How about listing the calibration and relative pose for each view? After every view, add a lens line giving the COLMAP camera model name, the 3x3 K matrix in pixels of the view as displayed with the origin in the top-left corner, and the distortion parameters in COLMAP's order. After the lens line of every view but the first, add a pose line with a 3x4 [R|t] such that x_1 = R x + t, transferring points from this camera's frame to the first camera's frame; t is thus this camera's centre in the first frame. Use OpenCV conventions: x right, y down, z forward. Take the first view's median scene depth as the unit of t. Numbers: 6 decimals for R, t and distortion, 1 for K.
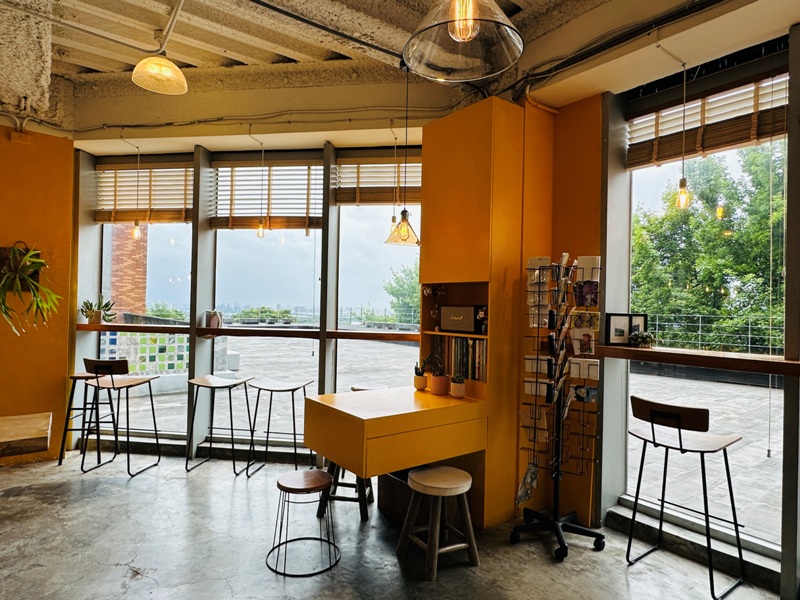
lens RADIAL K [[480.1, 0, 400.0], [0, 480.1, 300.0], [0, 0, 1]] dist [0.000424, 0.000540]
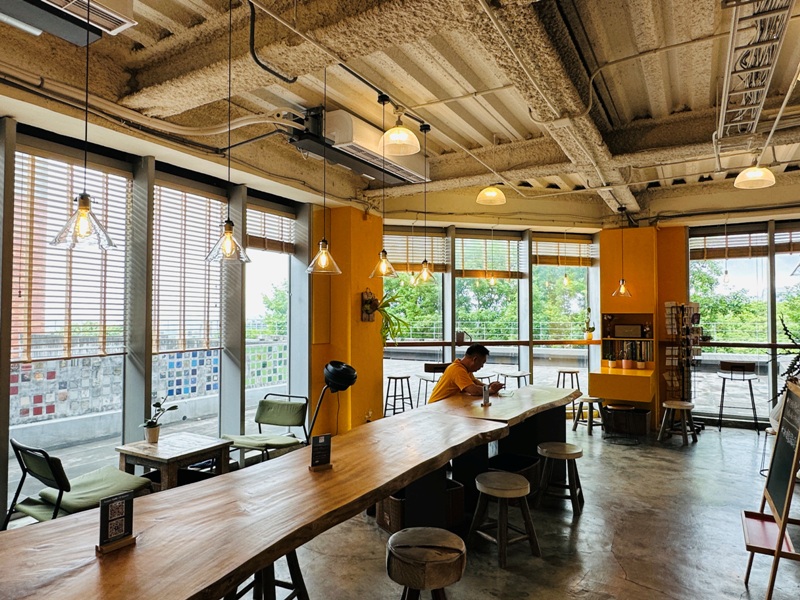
lens RADIAL K [[505.1, 0, 400.0], [0, 505.1, 300.0], [0, 0, 1]] dist [-0.004380, -0.001907]
pose [[0.923735, -0.004491, 0.383005, -1.370885], [0.011665, 0.999797, -0.016412, -0.059055], [-0.382854, 0.019628, 0.923600, -0.509266]]
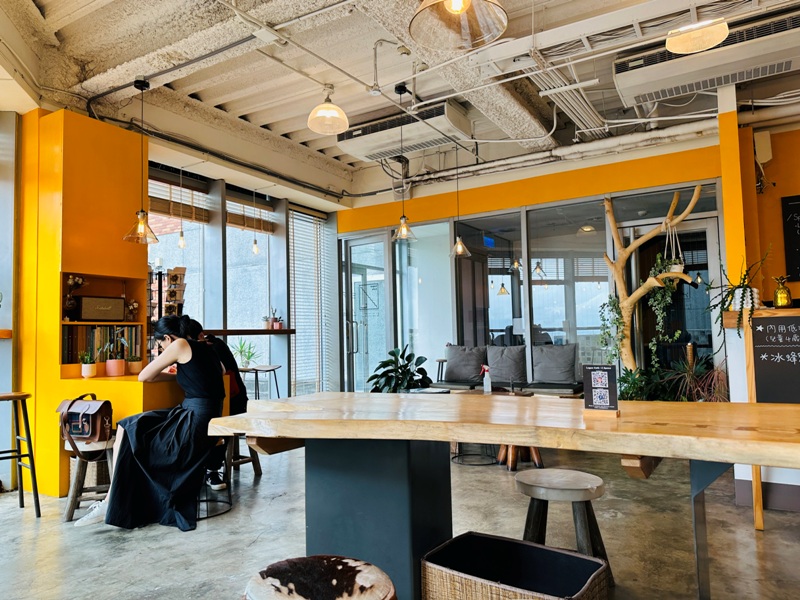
lens RADIAL K [[557.3, 0, 400.0], [0, 557.3, 300.0], [0, 0, 1]] dist [0.123981, -0.199455]
pose [[-0.375348, 0.048606, 0.925609, -1.167033], [0.007393, 0.998749, -0.049448, 0.077070], [-0.926855, -0.011718, -0.375237, 0.753221]]
